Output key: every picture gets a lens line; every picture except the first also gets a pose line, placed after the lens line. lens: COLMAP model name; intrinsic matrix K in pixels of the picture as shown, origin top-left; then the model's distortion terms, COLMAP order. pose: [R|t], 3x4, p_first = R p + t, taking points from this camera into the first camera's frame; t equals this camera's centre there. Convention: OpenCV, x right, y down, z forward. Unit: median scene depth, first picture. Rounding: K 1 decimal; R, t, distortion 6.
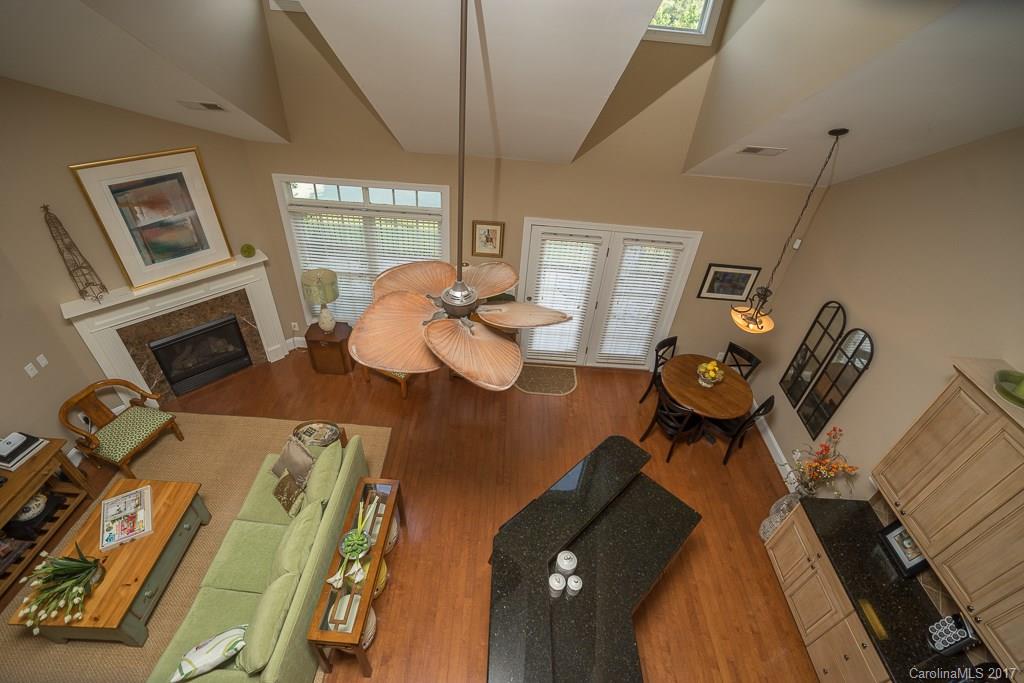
lens RADIAL K [[466.8, 0, 508.6], [0, 466.8, 345.5], [0, 0, 1]] dist [-0.024488, 0.000684]
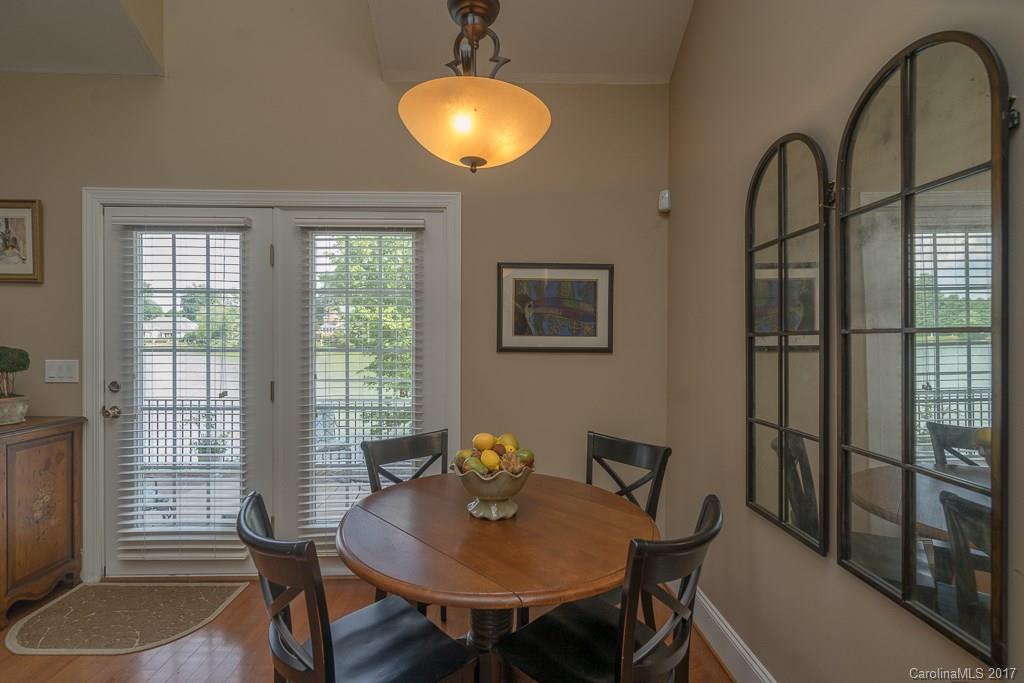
lens RADIAL K [[466.8, 0, 511.9], [0, 466.8, 340.9], [0, 0, 1]] dist [-0.024488, 0.000684]
pose [[0.996251, -0.067077, 0.054636, 0.468927], [0.086512, 0.773725, -0.627587, 0.194201], [-0.000177, 0.629961, 0.776627, 0.777374]]
